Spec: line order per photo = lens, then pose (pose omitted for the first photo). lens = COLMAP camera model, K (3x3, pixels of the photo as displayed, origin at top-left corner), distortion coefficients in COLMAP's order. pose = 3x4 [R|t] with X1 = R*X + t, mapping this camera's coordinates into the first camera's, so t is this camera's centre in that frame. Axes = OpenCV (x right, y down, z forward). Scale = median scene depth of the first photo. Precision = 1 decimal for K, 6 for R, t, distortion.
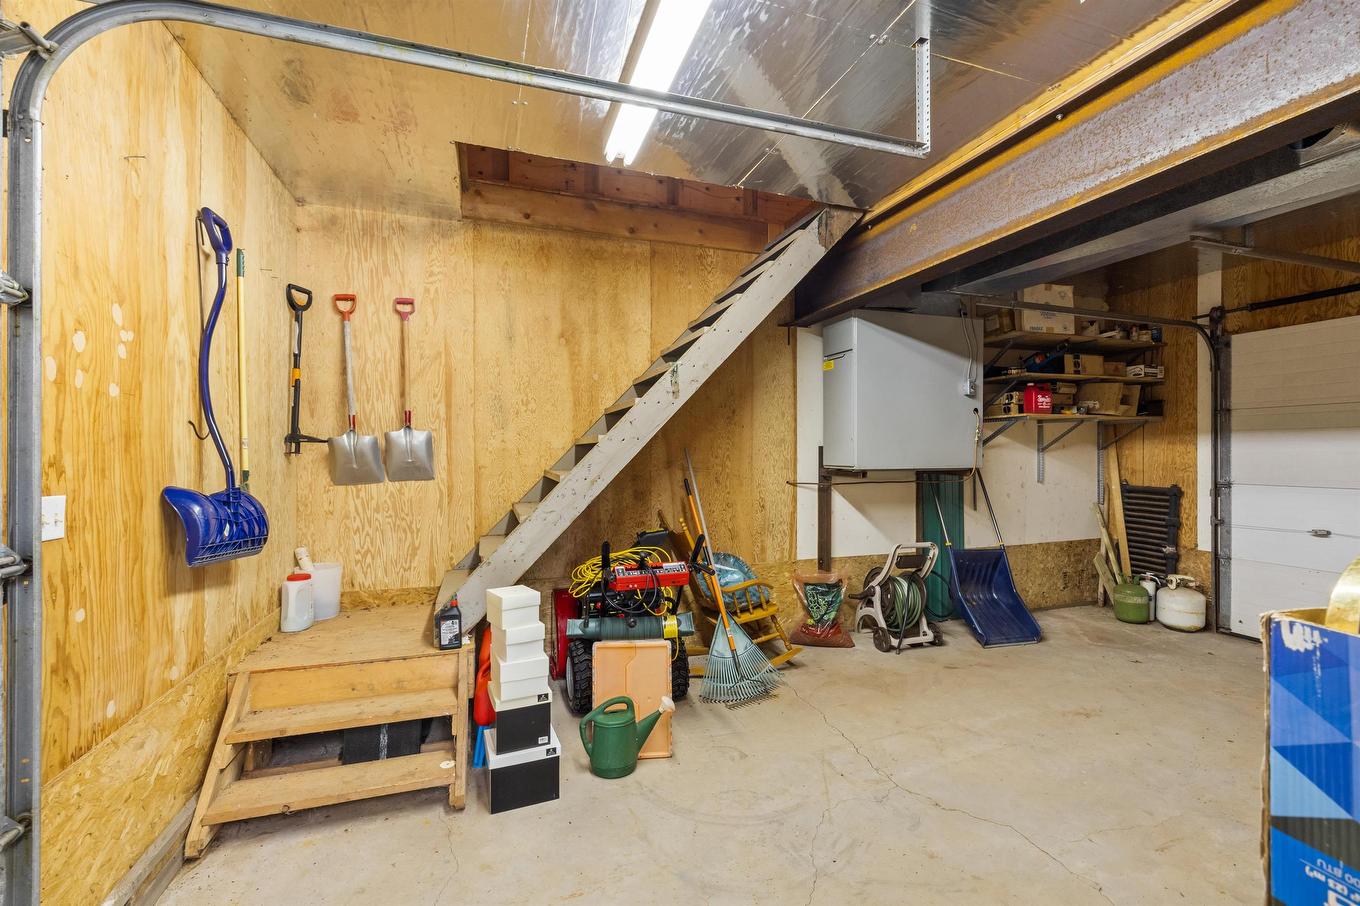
lens RADIAL K [[569.7, 0, 669.5], [0, 569.7, 454.2], [0, 0, 1]] dist [0.000064, 0.000941]
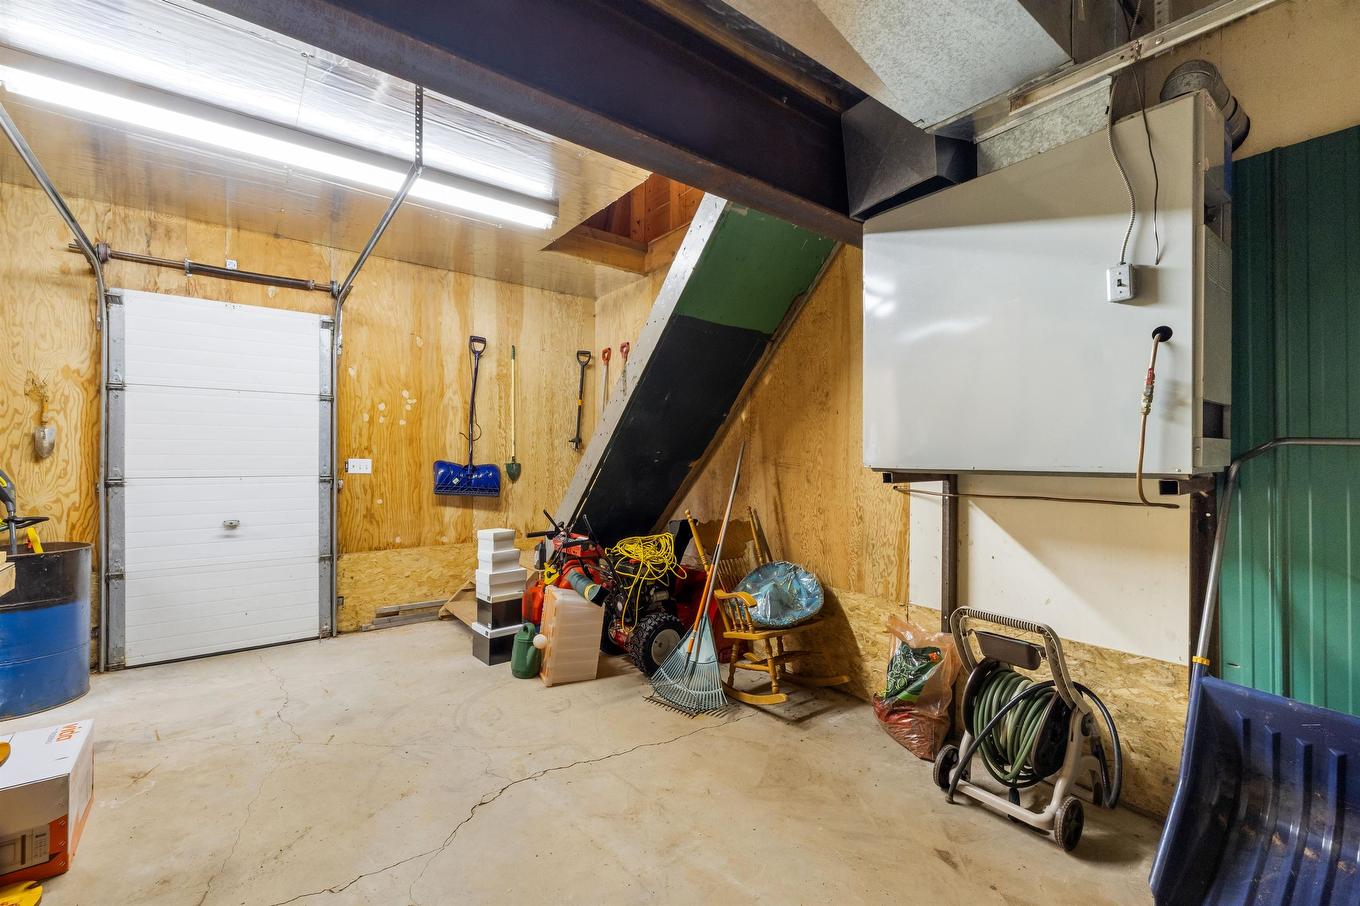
lens RADIAL K [[569.7, 0, 669.5], [0, 569.7, 454.2], [0, 0, 1]] dist [0.000064, 0.000941]
pose [[0.327241, -0.001014, -0.944940, 1.108515], [-0.010763, 0.999931, -0.004800, 0.021024], [0.944880, 0.011741, 0.327207, 0.732286]]
